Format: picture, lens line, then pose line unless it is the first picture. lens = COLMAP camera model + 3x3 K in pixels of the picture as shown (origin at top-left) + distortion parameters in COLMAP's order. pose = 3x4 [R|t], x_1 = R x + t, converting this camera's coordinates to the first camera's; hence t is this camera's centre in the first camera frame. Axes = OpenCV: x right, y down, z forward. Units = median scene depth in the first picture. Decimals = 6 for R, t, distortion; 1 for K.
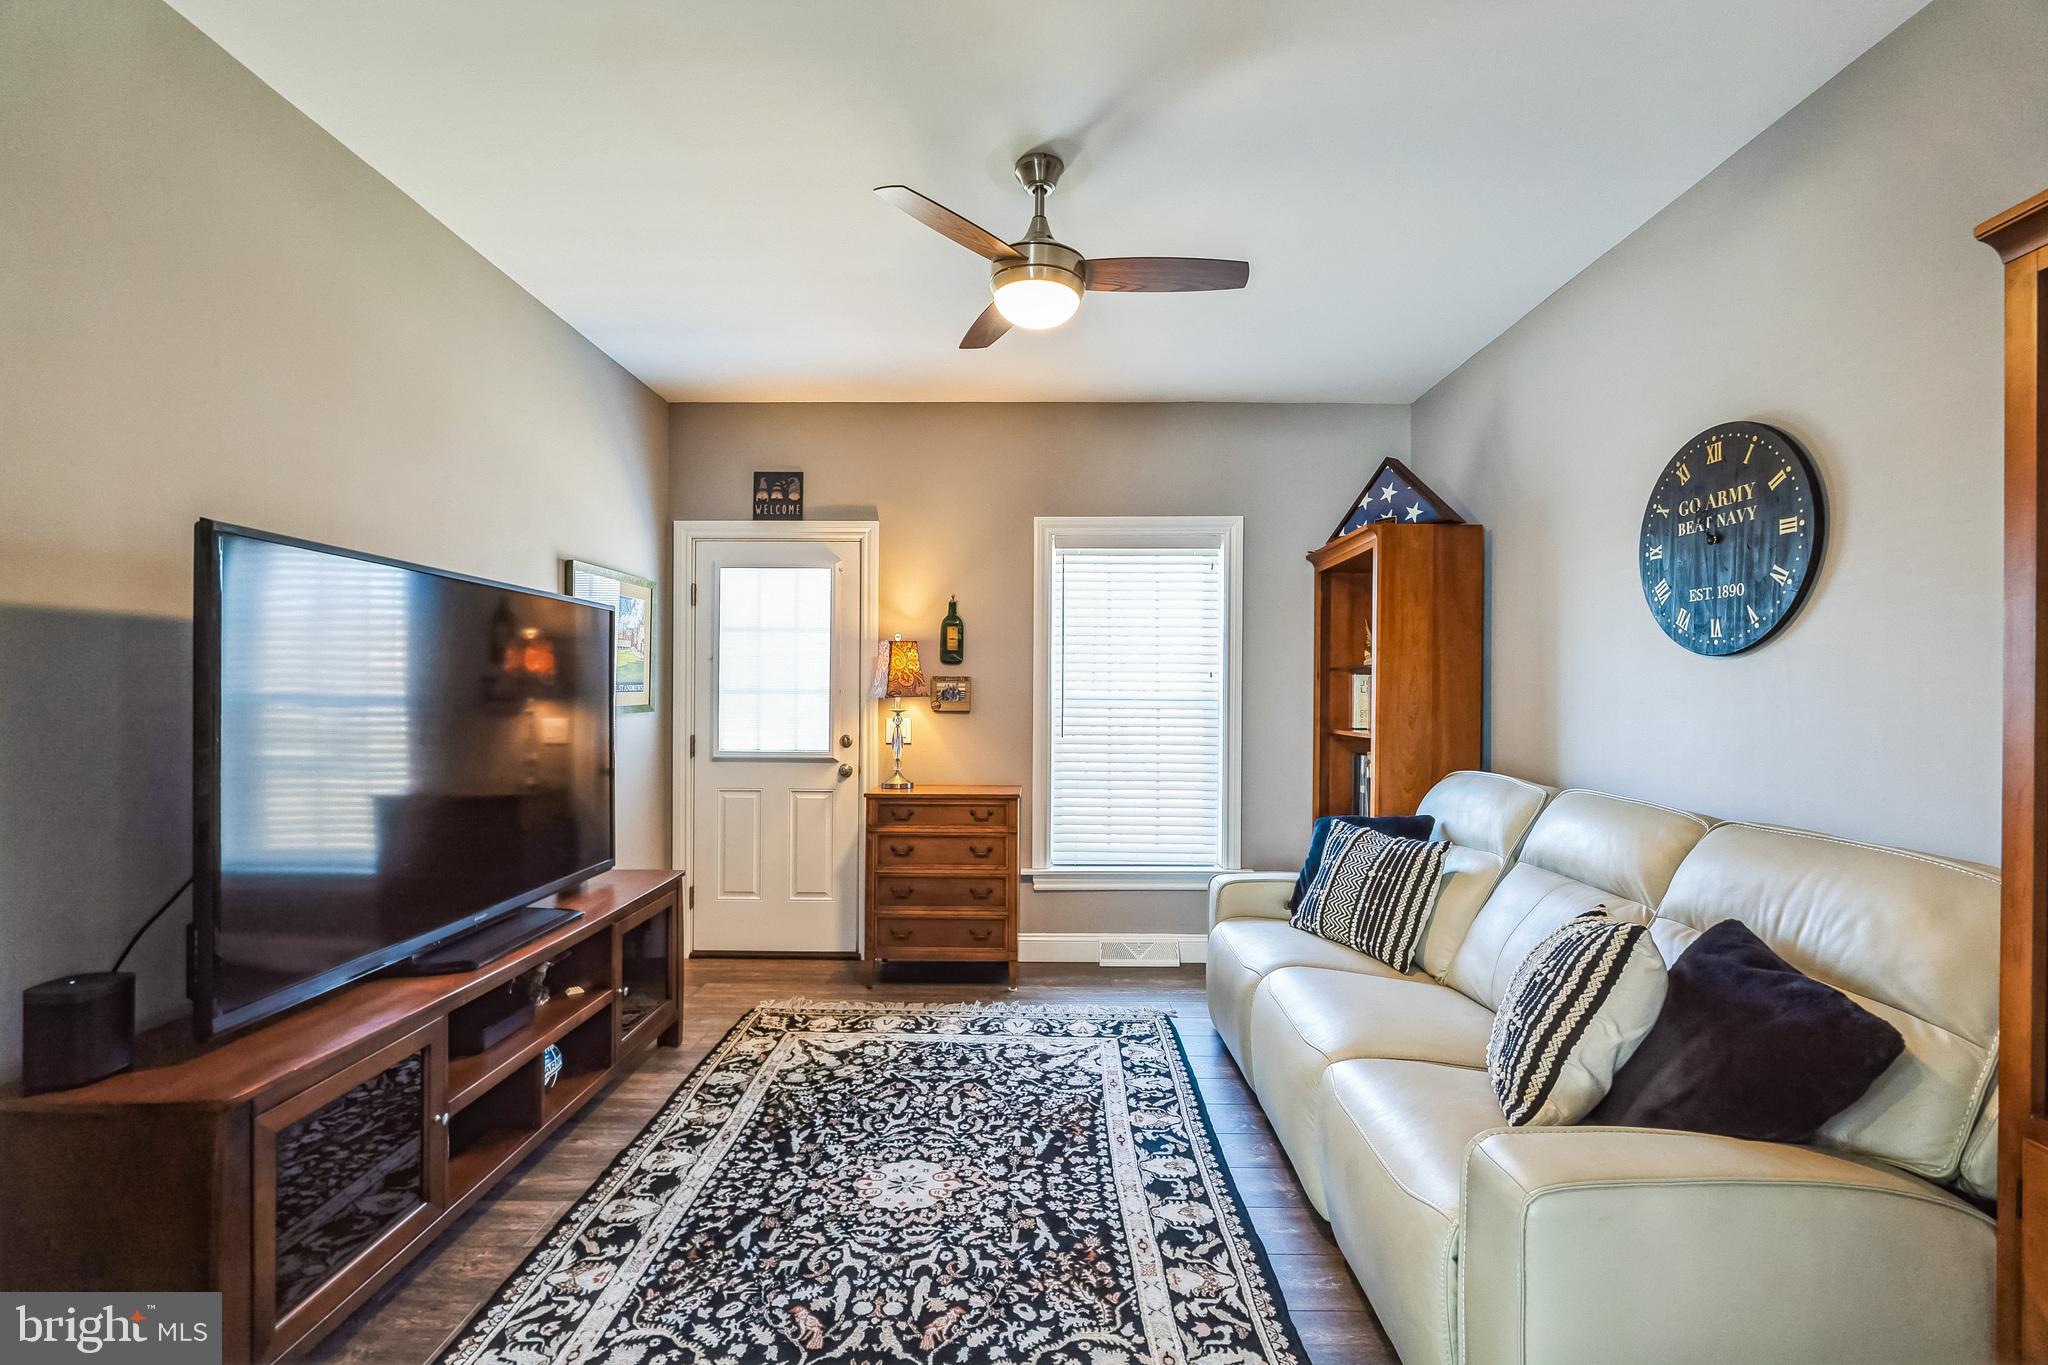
lens RADIAL K [[920.0, 0, 1025.3], [0, 920.0, 686.3], [0, 0, 1]] dist [-0.008991, 0.000086]
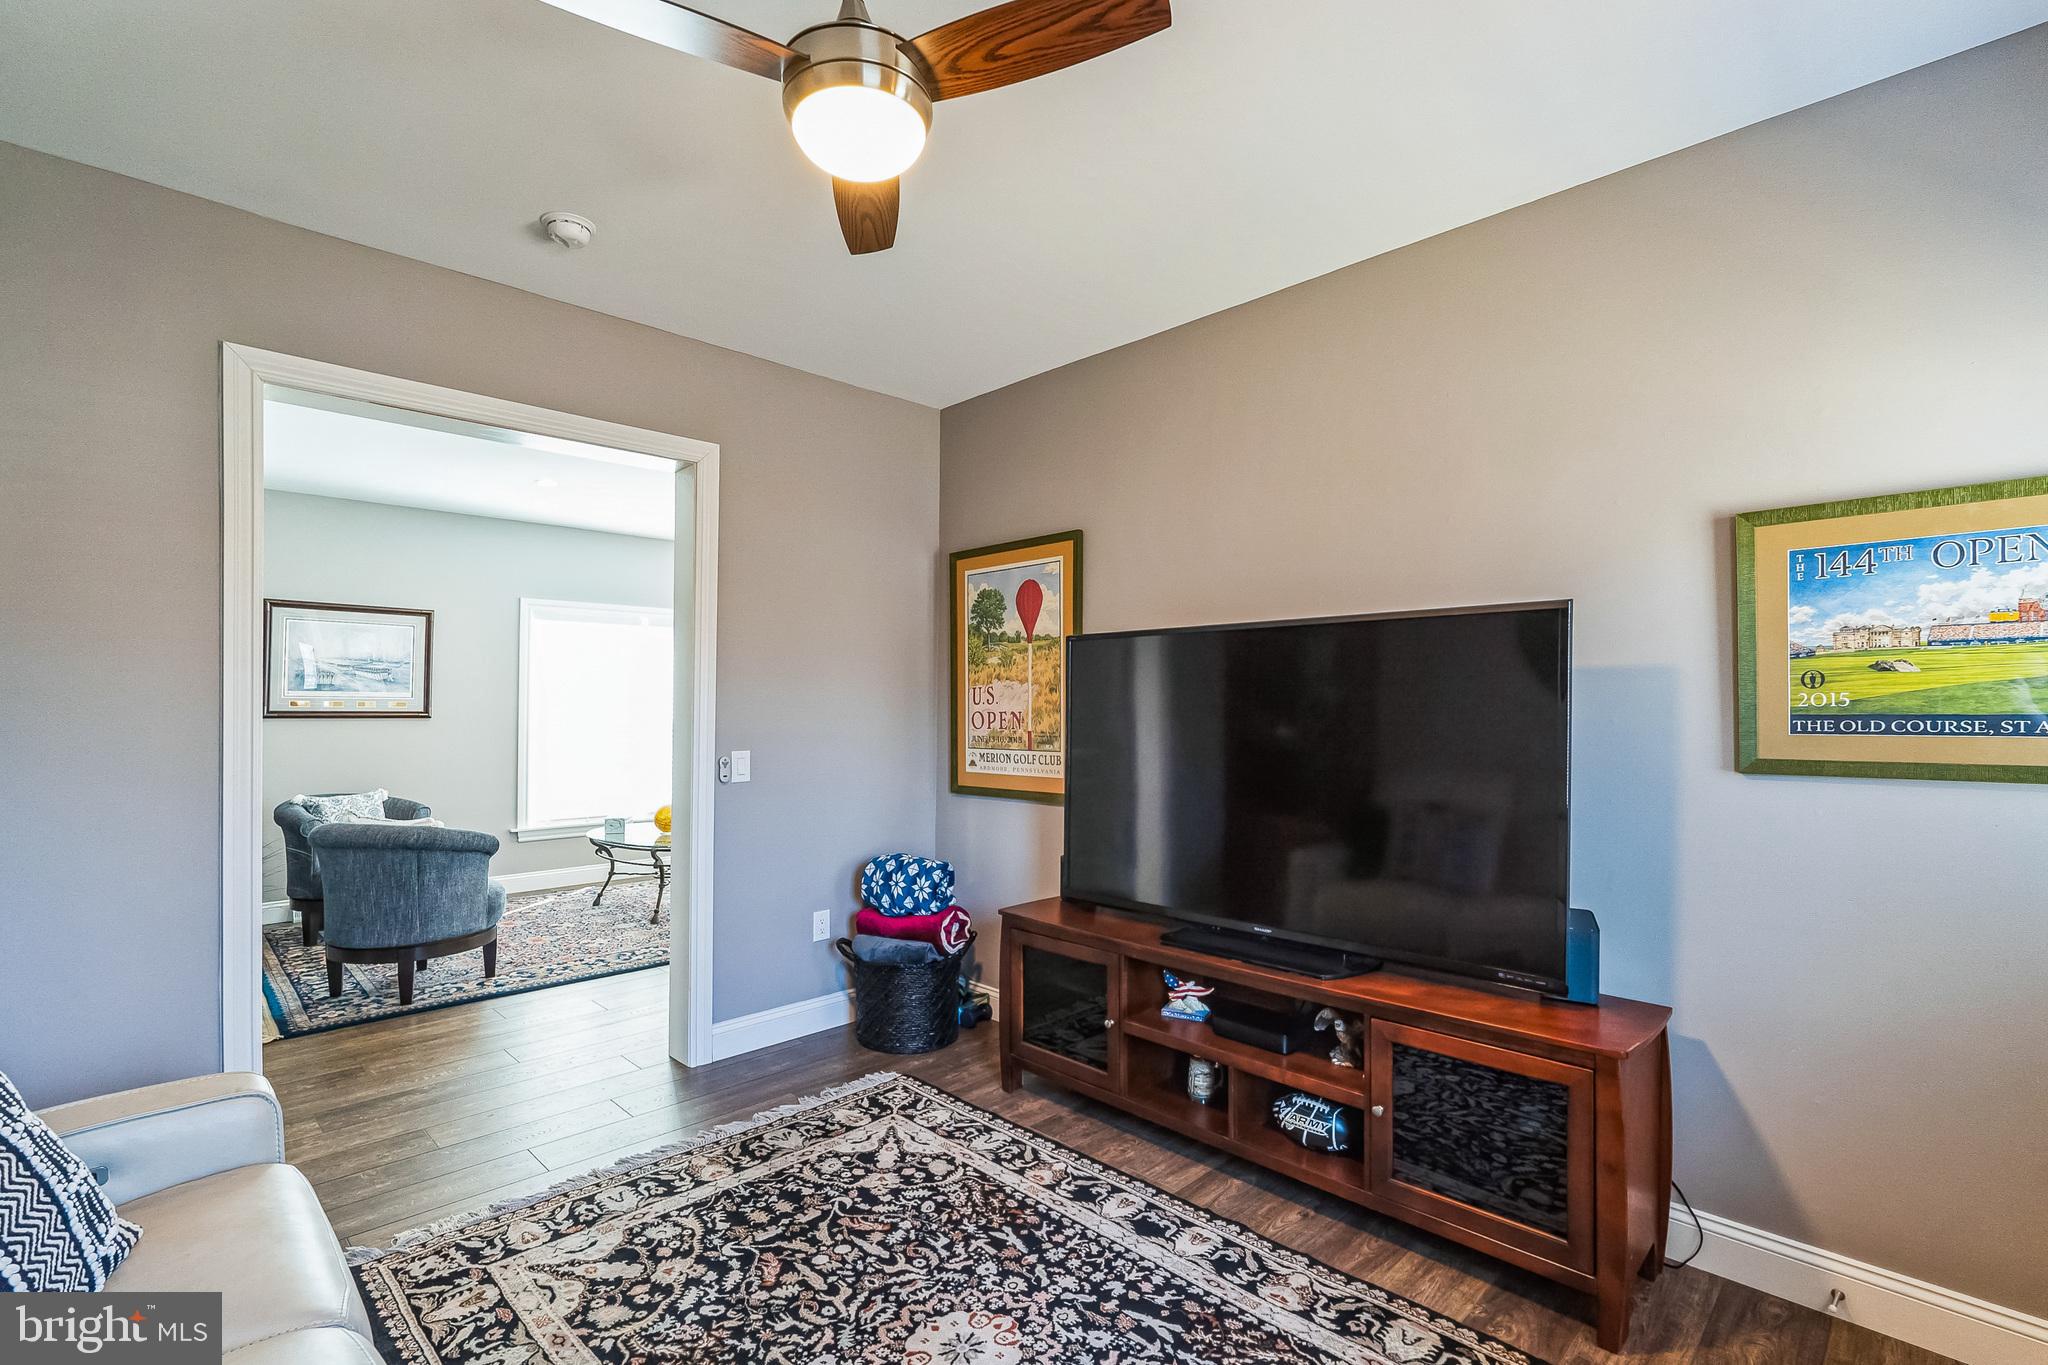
lens RADIAL K [[920.0, 0, 1023.8], [0, 920.0, 692.4], [0, 0, 1]] dist [-0.008991, 0.000086]
pose [[-0.696753, -0.012727, -0.717198, 0.497399], [0.000325, 0.999837, -0.018057, -0.020563], [0.717311, -0.012814, -0.696635, 1.915409]]
